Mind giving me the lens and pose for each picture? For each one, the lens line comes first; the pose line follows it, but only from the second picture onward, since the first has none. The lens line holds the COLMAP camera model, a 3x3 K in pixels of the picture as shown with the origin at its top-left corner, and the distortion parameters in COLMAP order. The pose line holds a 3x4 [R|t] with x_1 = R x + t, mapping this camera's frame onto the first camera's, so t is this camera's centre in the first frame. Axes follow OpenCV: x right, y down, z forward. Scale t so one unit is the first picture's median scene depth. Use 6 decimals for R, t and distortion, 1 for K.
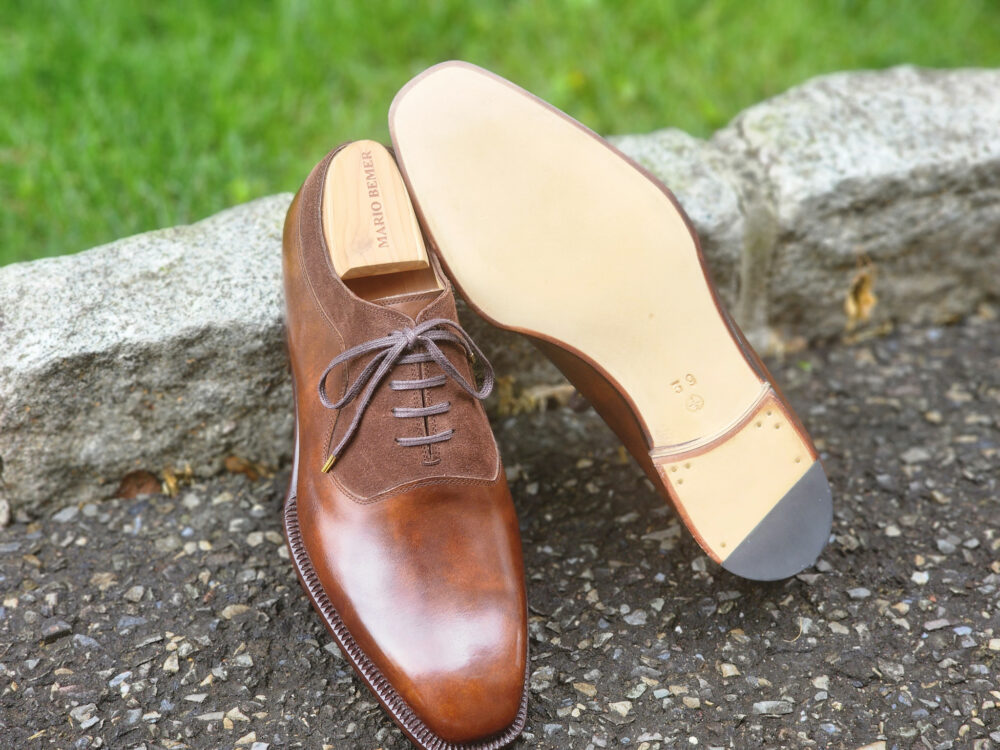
lens RADIAL K [[1864.1, 0, 500.0], [0, 1864.1, 375.0], [0, 0, 1]] dist [-0.518251, 3.843798]
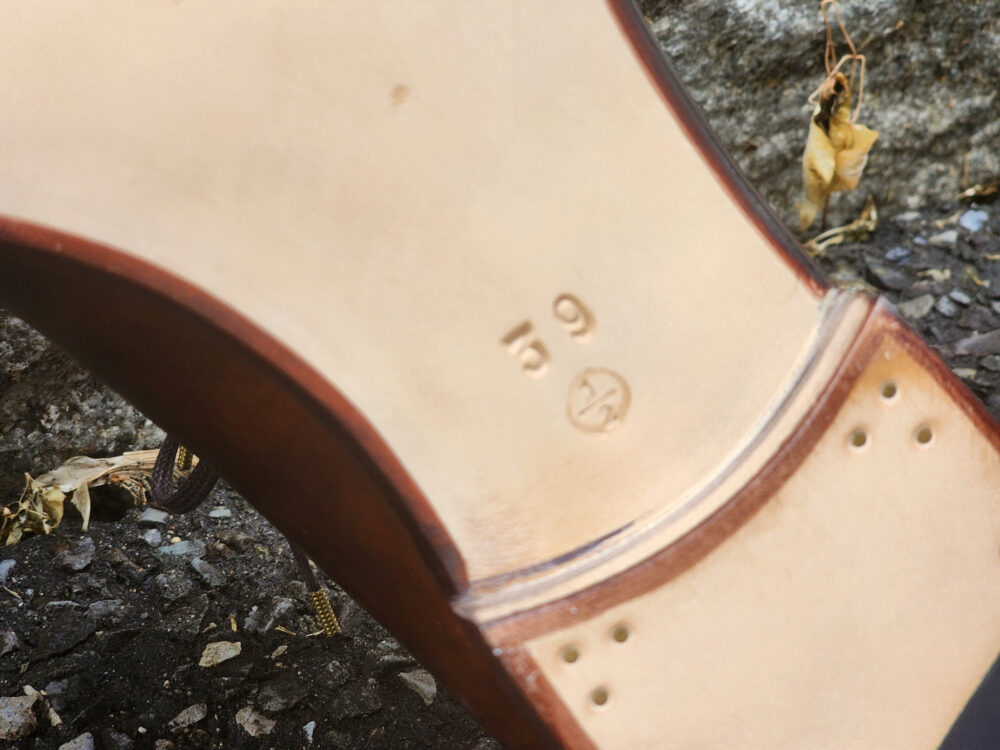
lens RADIAL K [[1864.1, 0, 500.0], [0, 1864.1, 375.0], [0, 0, 1]] dist [-0.518251, 3.843798]
pose [[0.966733, -0.134646, 0.217480, 0.028757], [0.147734, 0.988003, -0.045008, 0.019495], [-0.208810, 0.075640, 0.975027, 0.656597]]
